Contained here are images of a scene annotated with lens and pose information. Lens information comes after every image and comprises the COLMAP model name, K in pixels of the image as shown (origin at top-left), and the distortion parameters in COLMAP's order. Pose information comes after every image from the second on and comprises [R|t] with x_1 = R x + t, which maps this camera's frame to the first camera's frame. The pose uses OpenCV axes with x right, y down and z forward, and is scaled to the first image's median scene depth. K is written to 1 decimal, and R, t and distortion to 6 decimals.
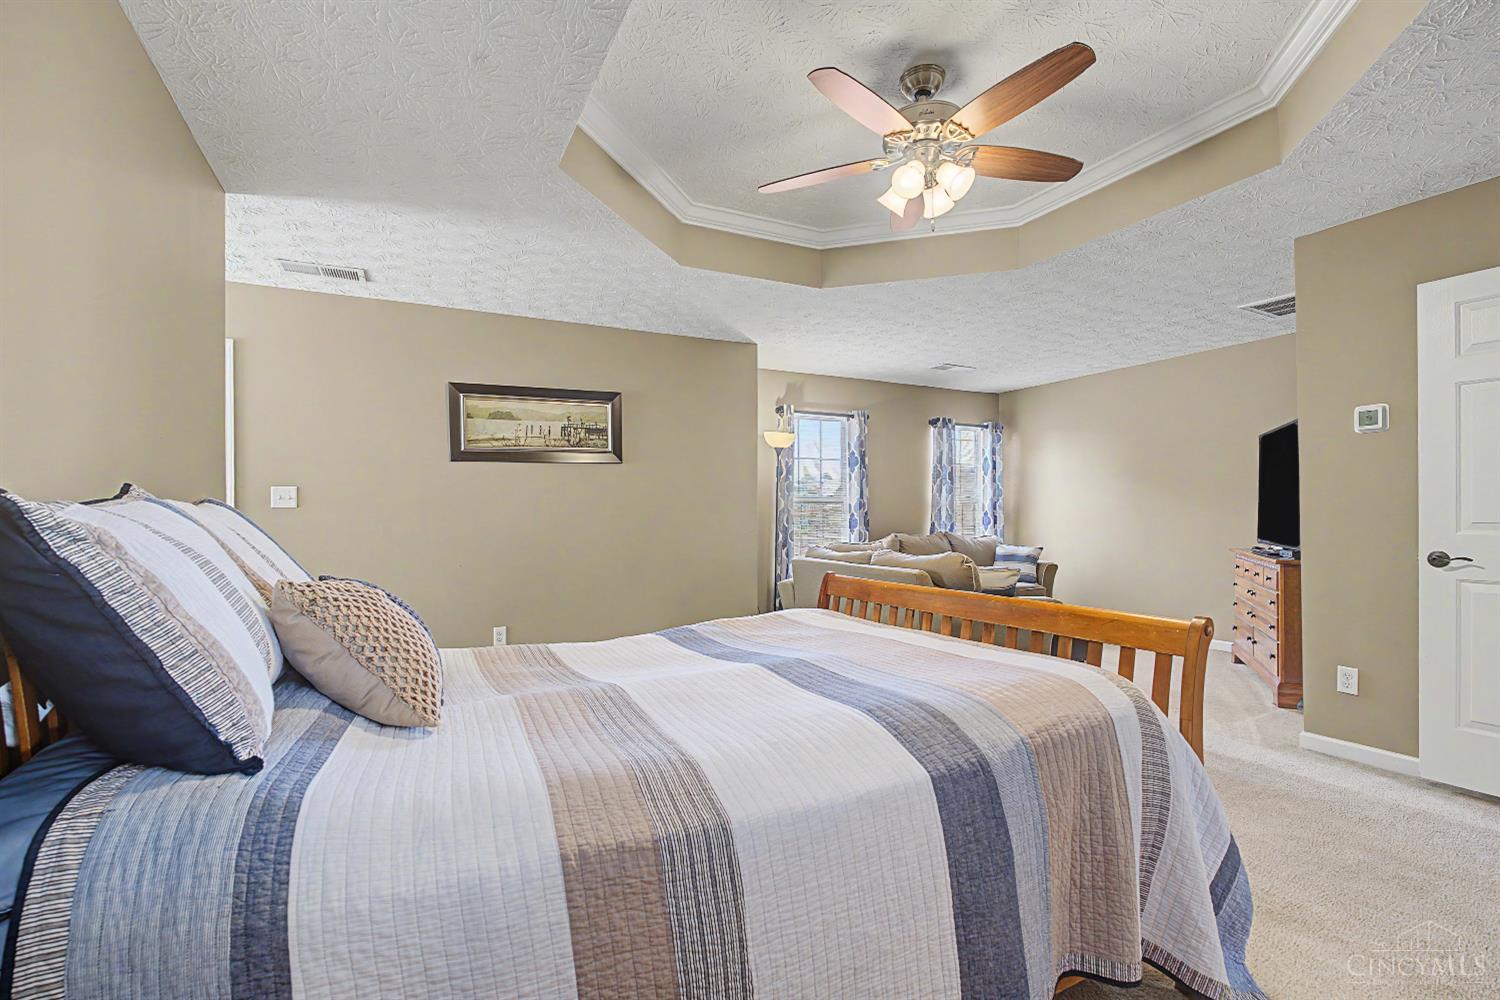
lens RADIAL K [[674.2, 0, 755.7], [0, 674.2, 507.6], [0, 0, 1]] dist [-0.011297, 0.001578]
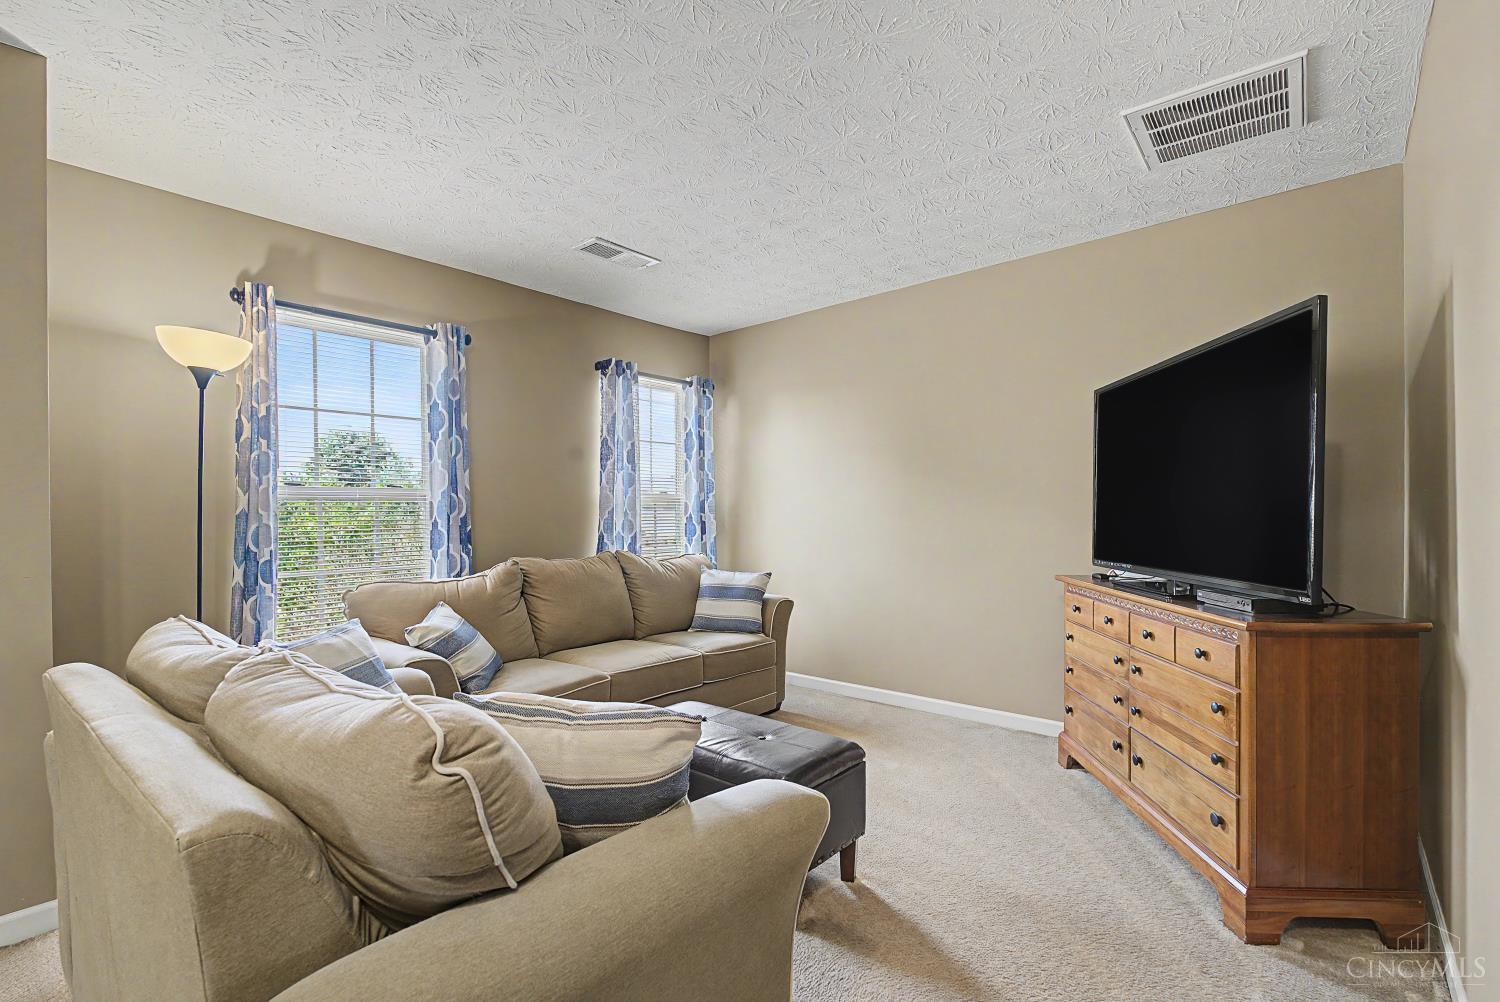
lens RADIAL K [[674.2, 0, 751.2], [0, 674.2, 507.1], [0, 0, 1]] dist [-0.011297, 0.001578]
pose [[0.931189, 0.000986, 0.364535, 0.174445], [0.000780, 0.999989, -0.004697, 0.000852], [-0.364535, 0.004658, 0.931178, 0.407919]]
